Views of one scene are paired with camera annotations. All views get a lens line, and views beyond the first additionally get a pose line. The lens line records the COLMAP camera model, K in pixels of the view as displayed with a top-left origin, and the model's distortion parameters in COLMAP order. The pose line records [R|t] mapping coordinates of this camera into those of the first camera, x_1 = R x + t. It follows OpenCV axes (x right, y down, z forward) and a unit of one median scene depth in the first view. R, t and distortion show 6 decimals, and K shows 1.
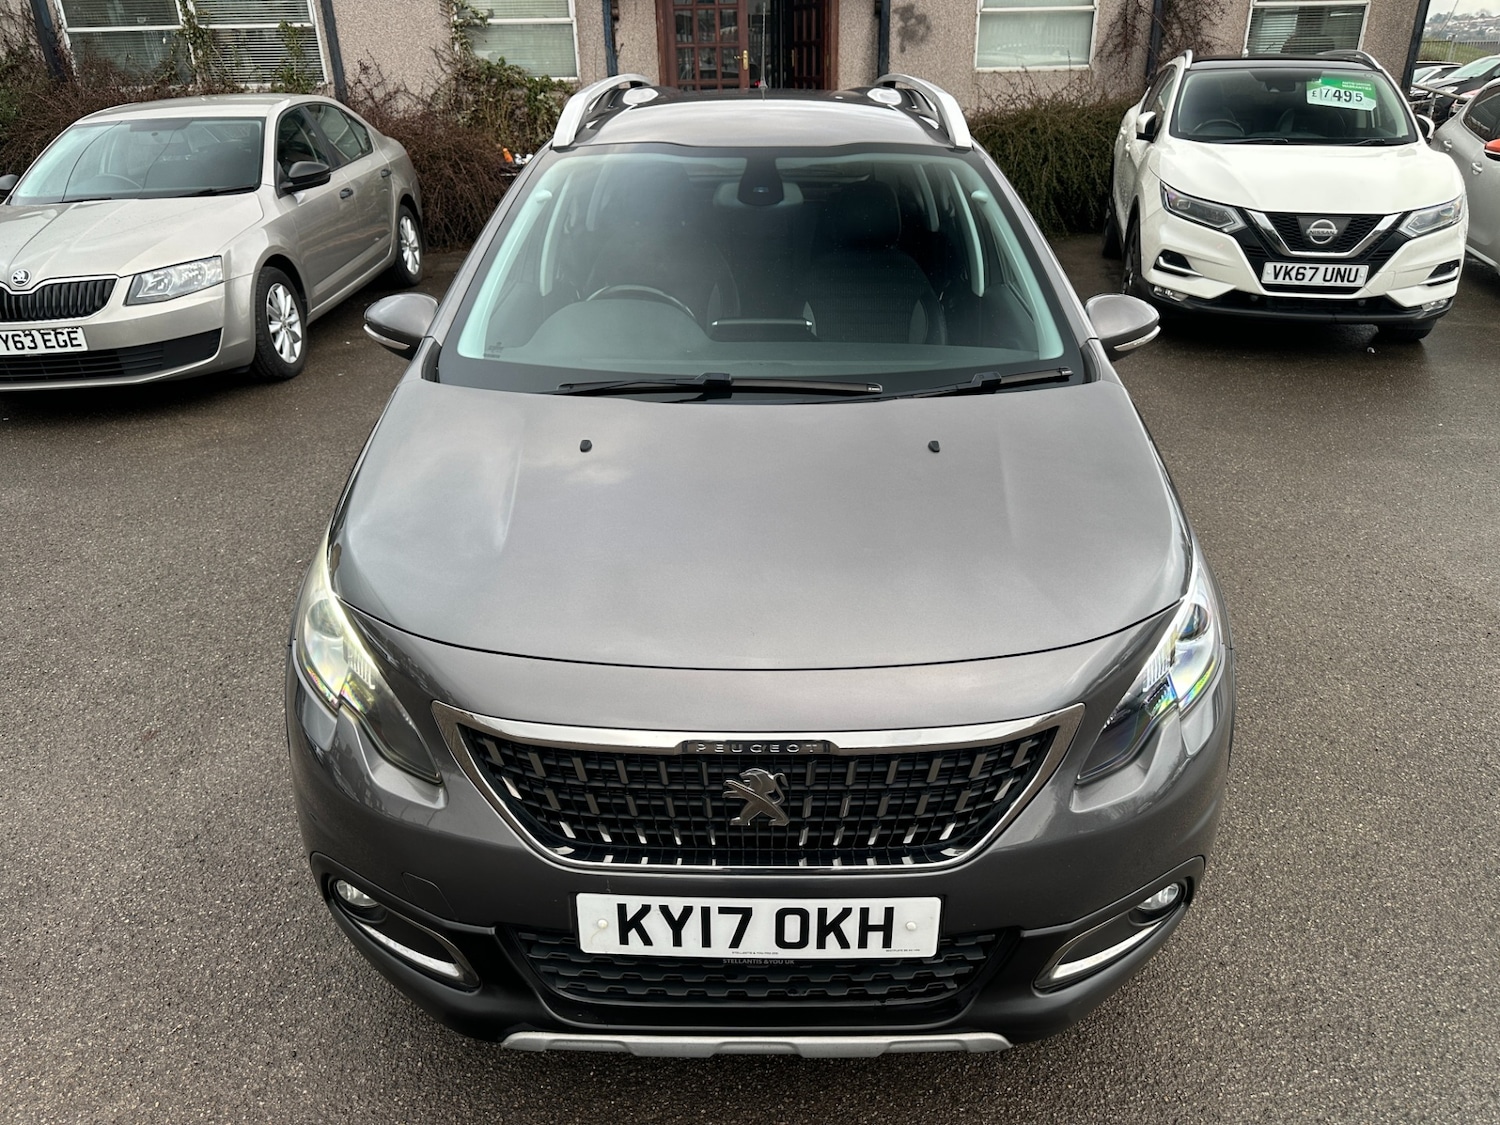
lens RADIAL K [[1059.9, 0, 753.3], [0, 1059.9, 595.7], [0, 0, 1]] dist [-0.008006, 0.000874]
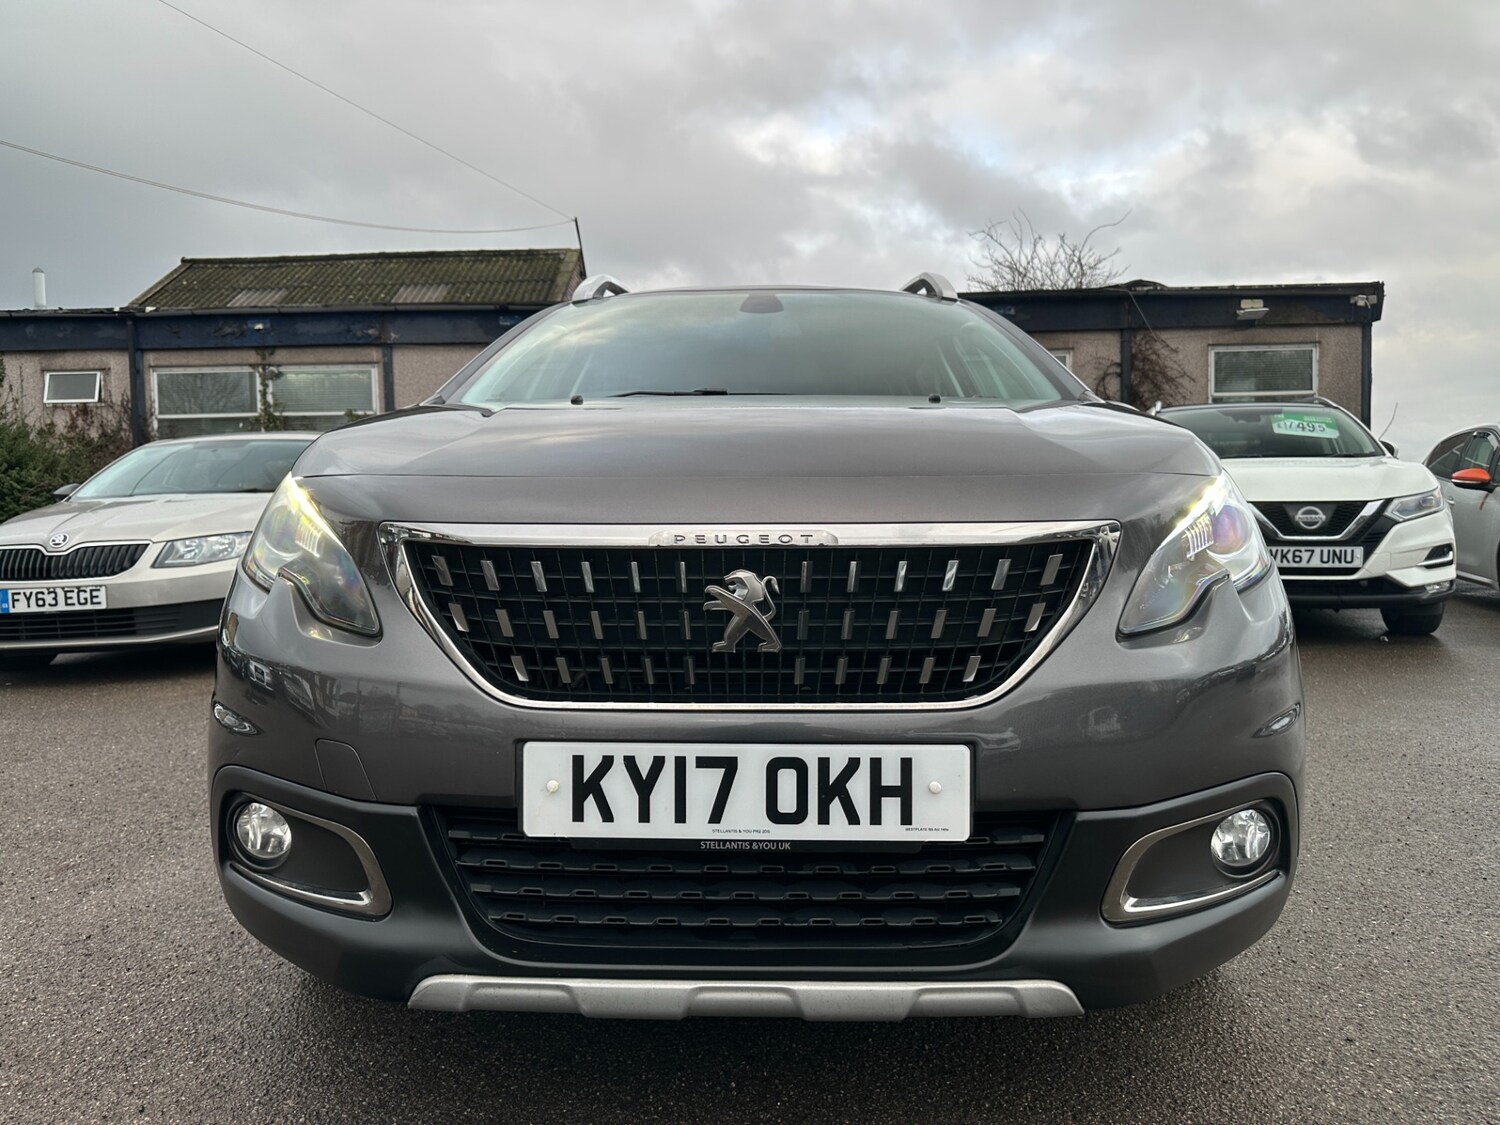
lens RADIAL K [[1069.6, 0, 745.3], [0, 1069.6, 576.6], [0, 0, 1]] dist [0.001981, -0.009586]
pose [[0.999792, 0.001345, -0.020330, 0.006282], [-0.009302, 0.917884, -0.396739, 0.143567], [0.018127, 0.396846, 0.917706, 0.055366]]
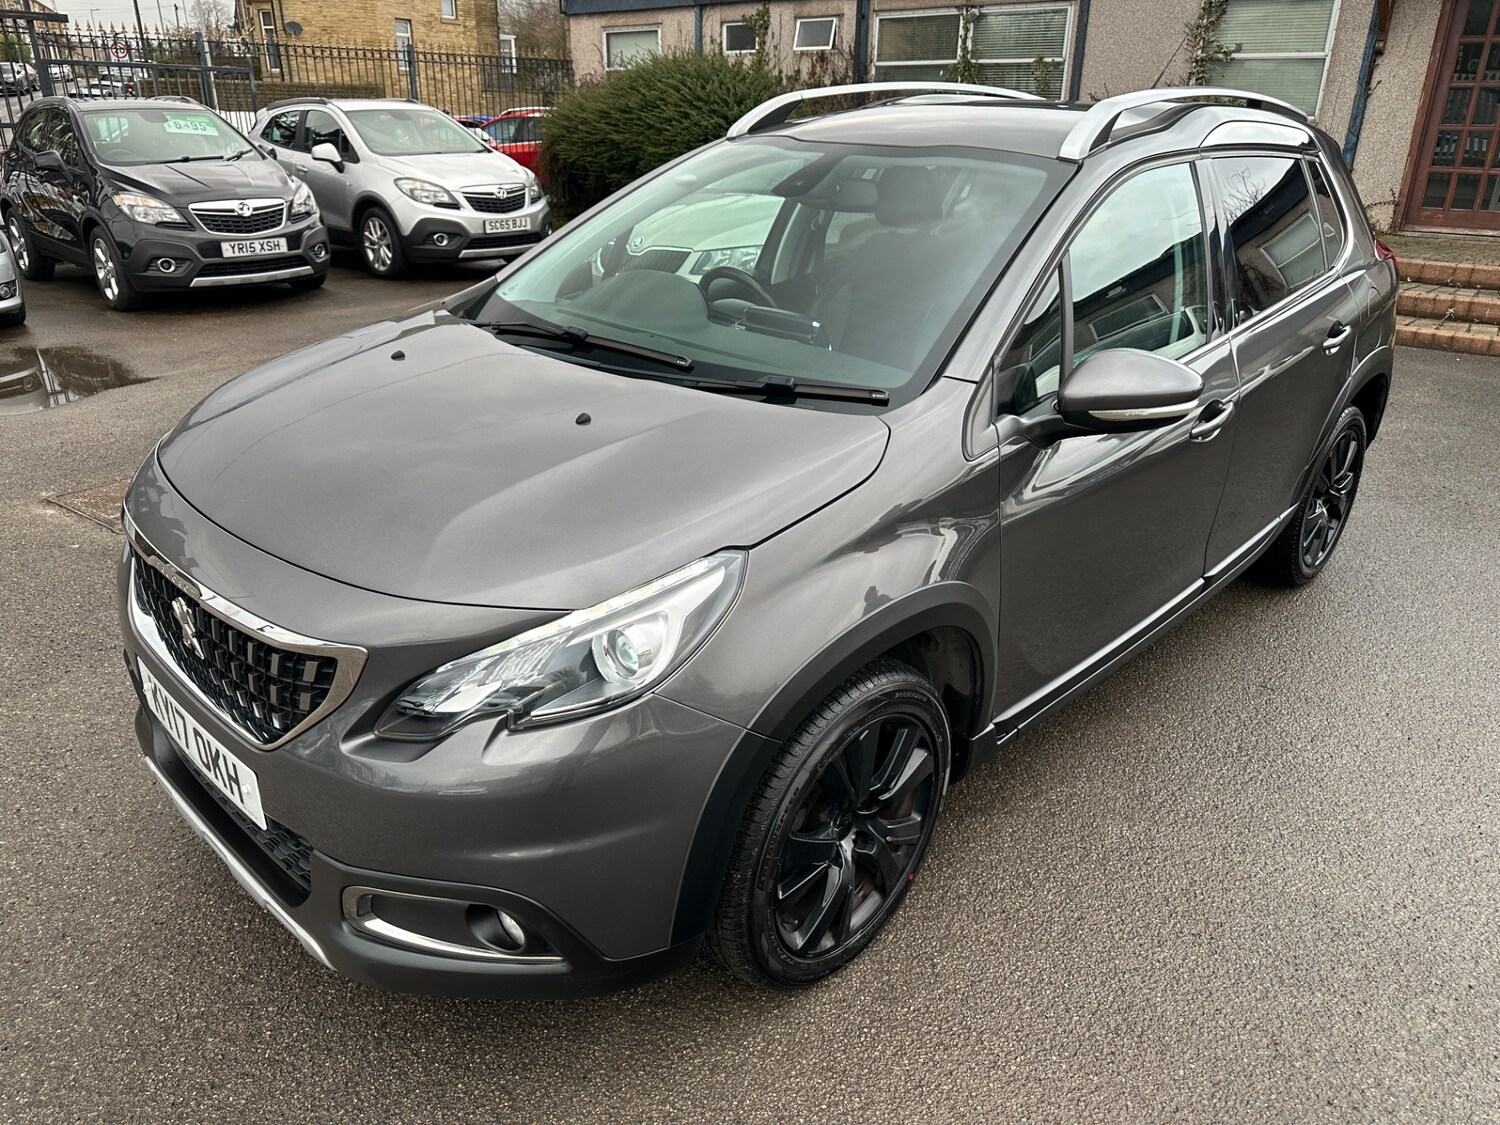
lens RADIAL K [[1069.6, 0, 745.3], [0, 1069.6, 576.6], [0, 0, 1]] dist [0.001981, -0.009586]
pose [[0.722584, 0.297663, -0.623914, 0.351462], [-0.328966, 0.941864, 0.068364, -0.047761], [0.607992, 0.155848, 0.778497, 0.117250]]
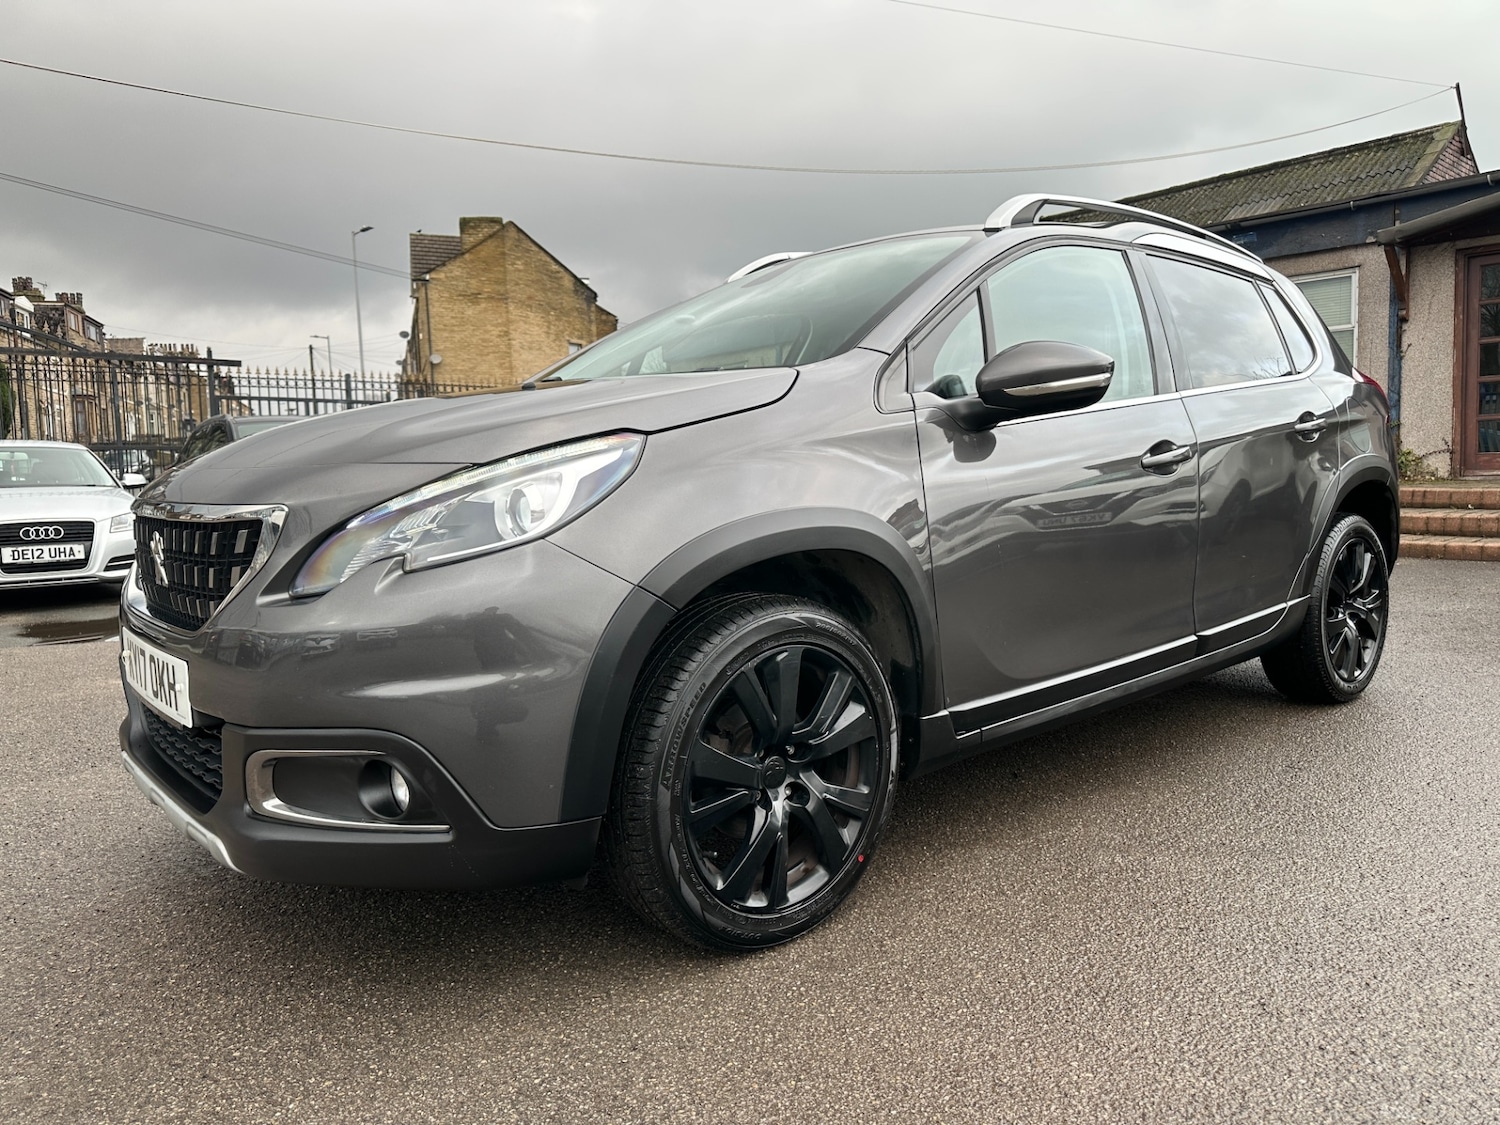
lens RADIAL K [[1073.7, 0, 750.0], [0, 1073.7, 562.5], [0, 0, 1]] dist [-0.004944, -0.002185]
pose [[0.657941, 0.061873, -0.750524, 0.436967], [-0.320464, 0.924882, -0.204685, 0.065644], [0.681481, 0.375187, 0.628346, 0.185398]]
